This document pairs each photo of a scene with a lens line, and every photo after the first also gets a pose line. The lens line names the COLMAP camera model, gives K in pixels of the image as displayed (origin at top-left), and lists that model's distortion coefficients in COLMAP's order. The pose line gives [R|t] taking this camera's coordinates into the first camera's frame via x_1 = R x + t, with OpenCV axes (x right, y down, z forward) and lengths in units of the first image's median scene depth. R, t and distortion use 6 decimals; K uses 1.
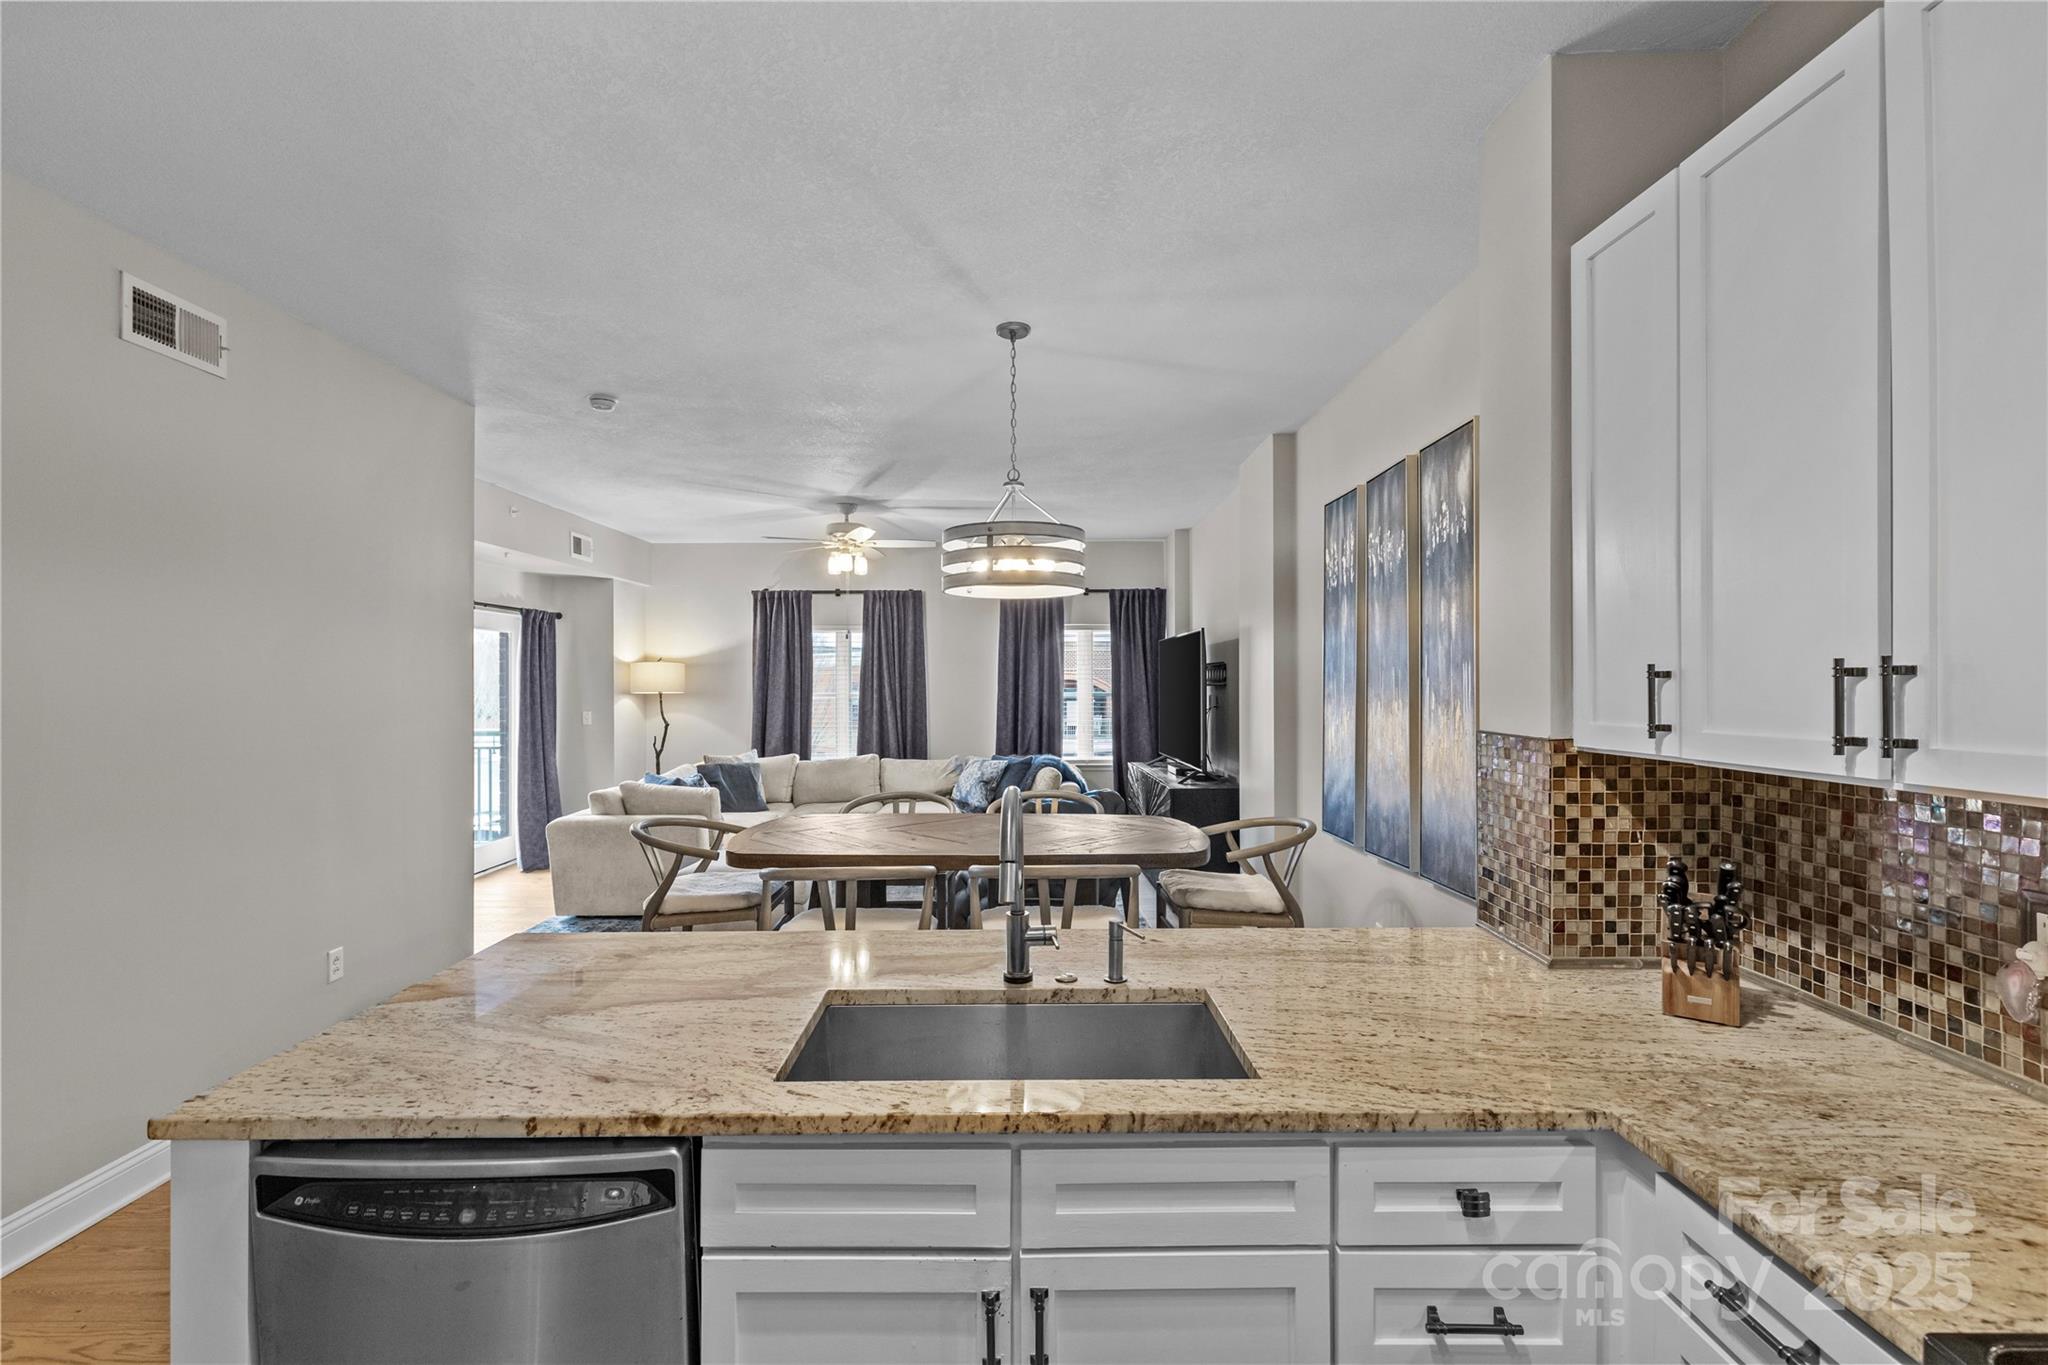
lens RADIAL K [[921.1, 0, 1024.3], [0, 921.1, 674.9], [0, 0, 1]] dist [0.003987, 0.000379]
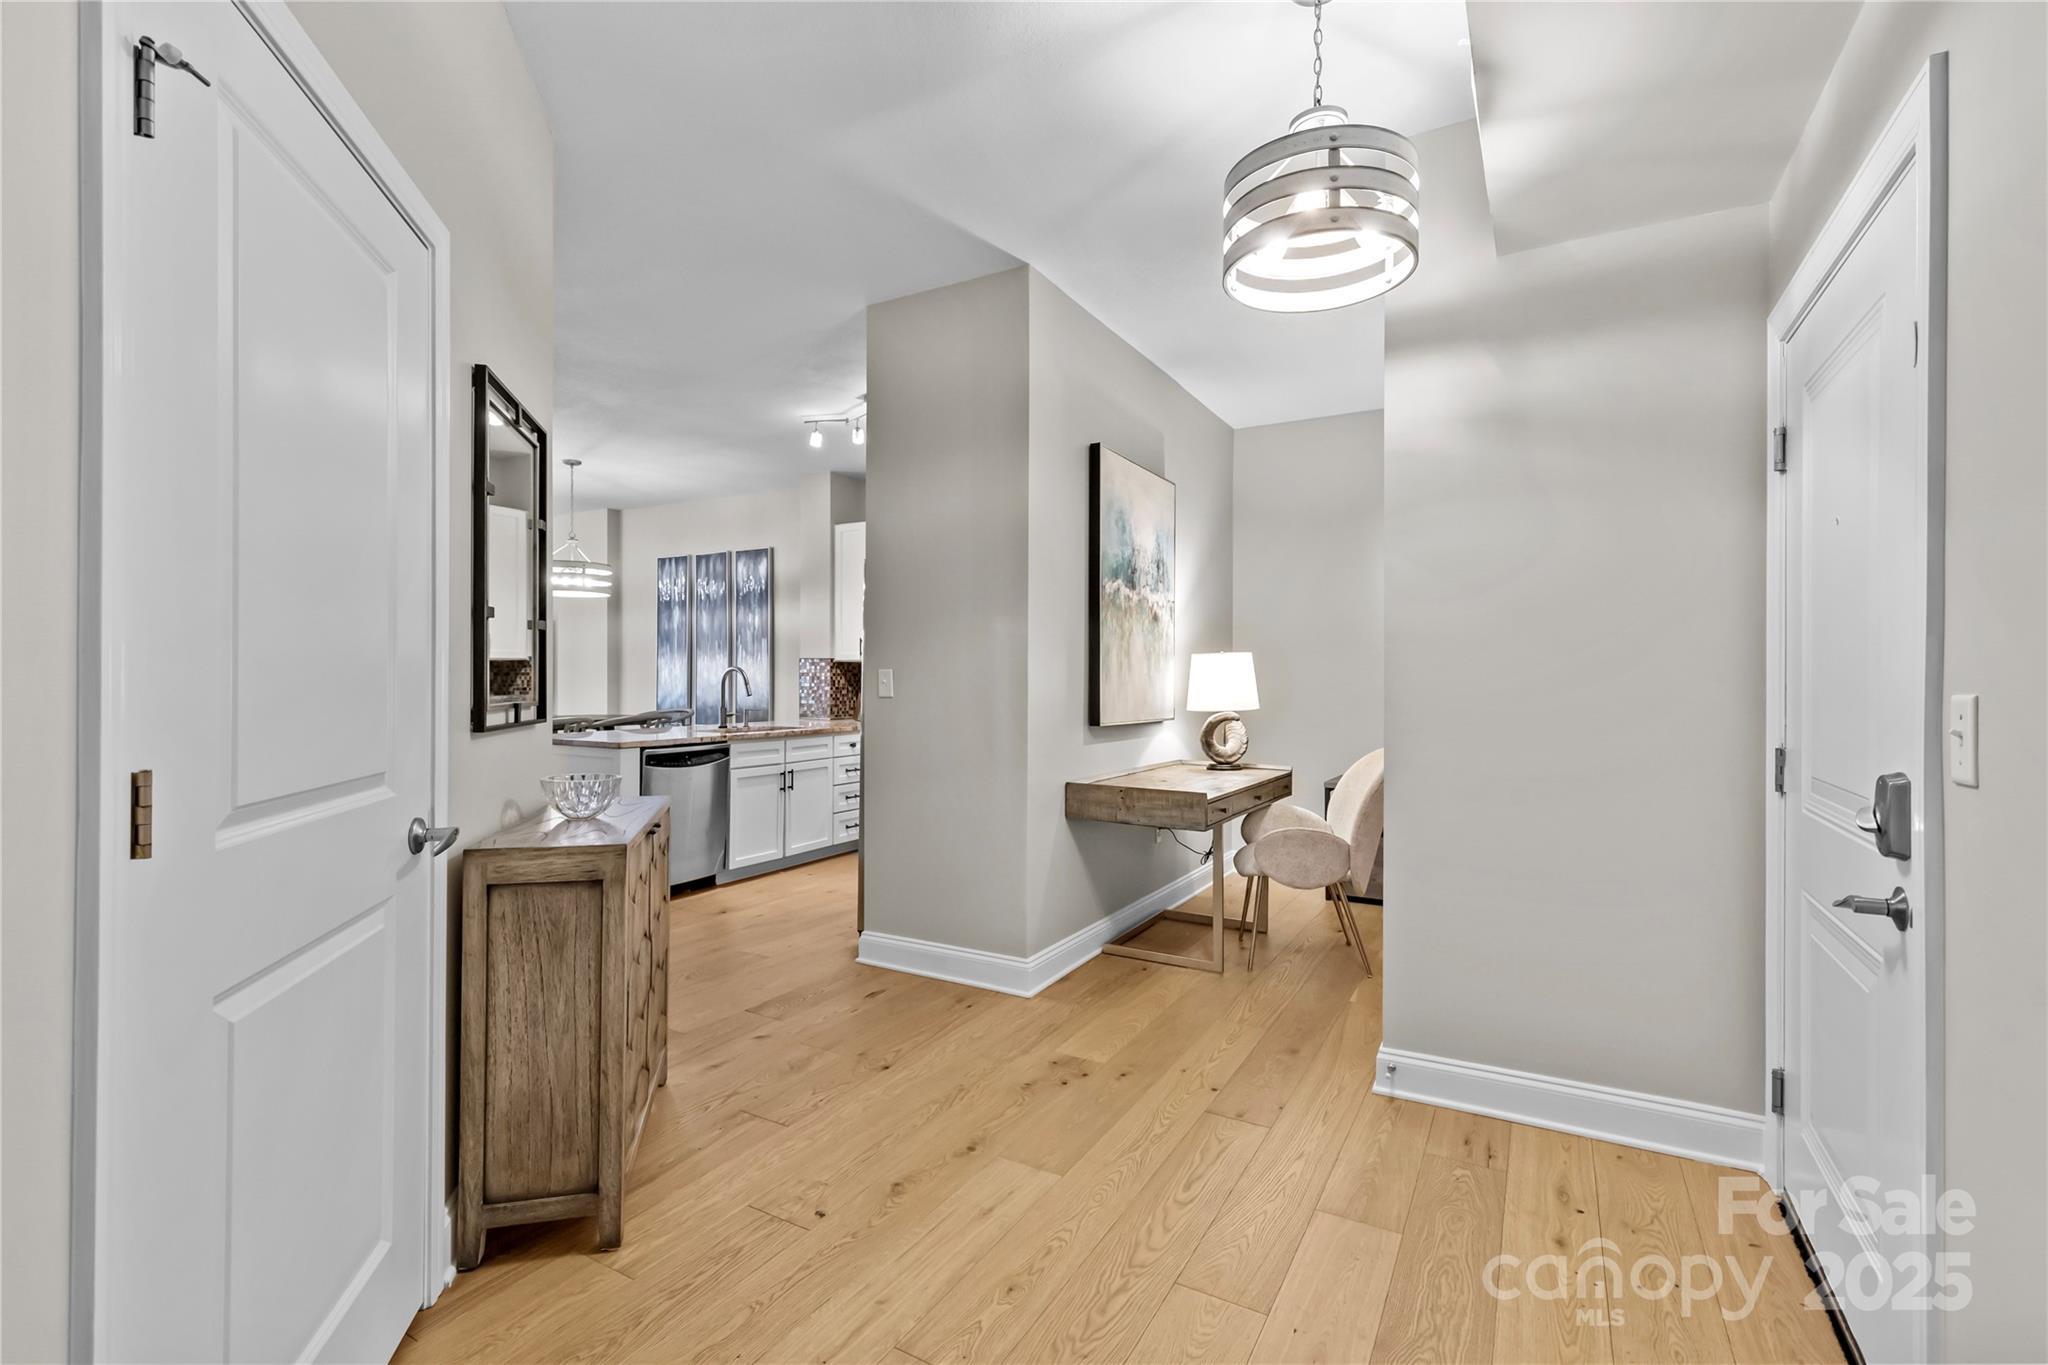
lens RADIAL K [[921.1, 0, 1020.4], [0, 921.1, 672.6], [0, 0, 1]] dist [0.003987, 0.000379]
pose [[0.500891, 0.008573, 0.865468, -1.035574], [-0.010206, 0.999940, -0.003999, 0.062559], [-0.865450, -0.006831, 0.500949, -0.693291]]
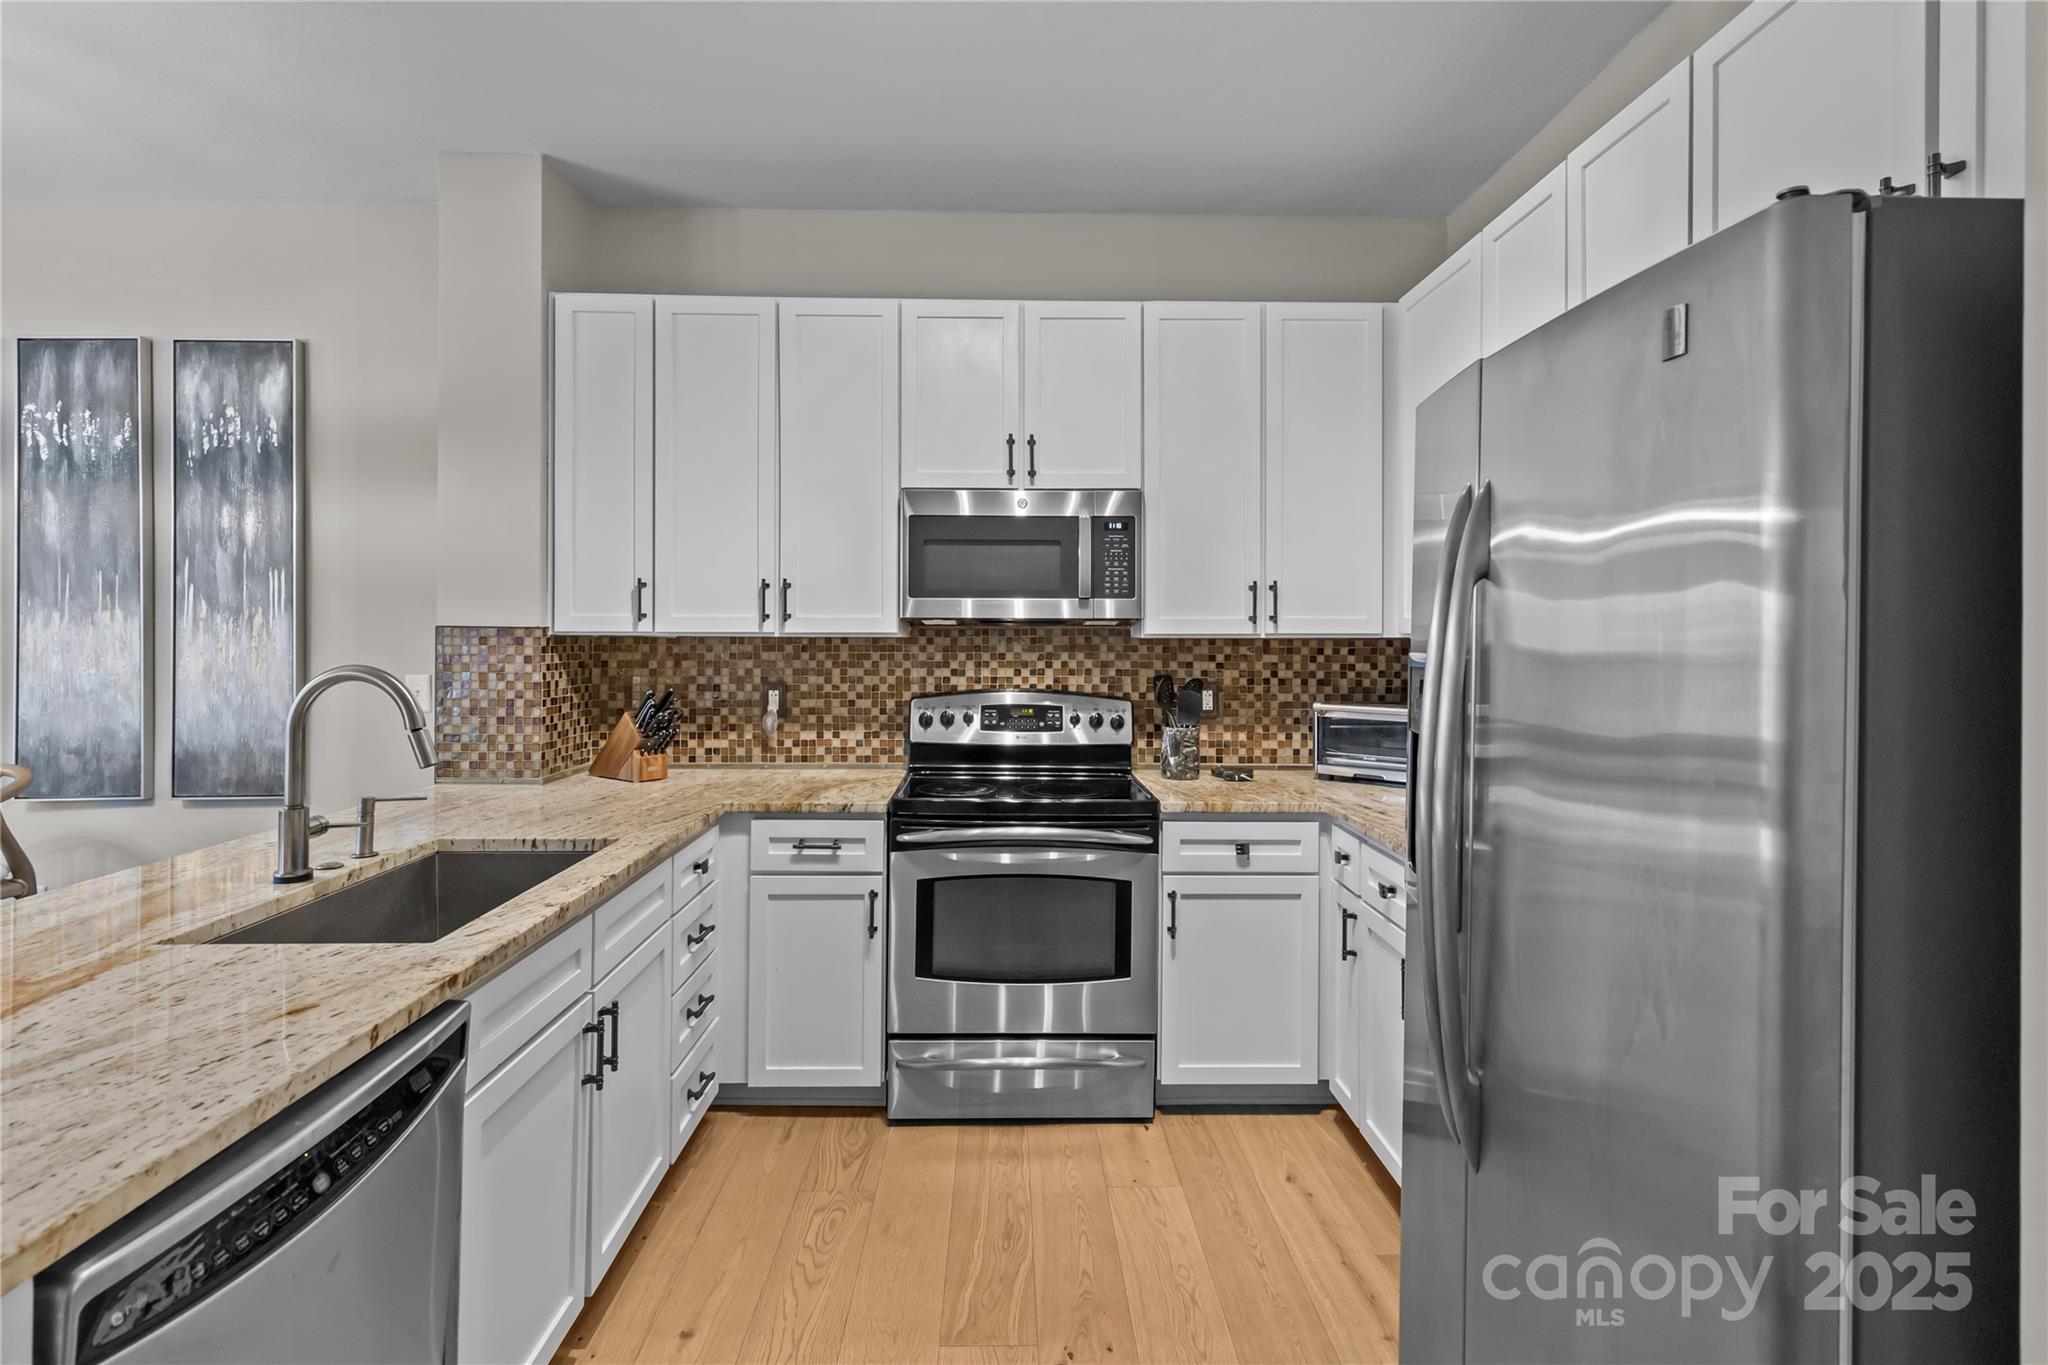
lens RADIAL K [[963.1, 0, 1022.0], [0, 963.1, 630.1], [0, 0, 1]] dist [0.004750, -0.000418]
pose [[-0.023506, 0.005492, 0.999709, -0.449207], [-0.013671, 0.999890, -0.005815, 0.034288], [-0.999630, -0.013804, -0.023428, 0.132801]]
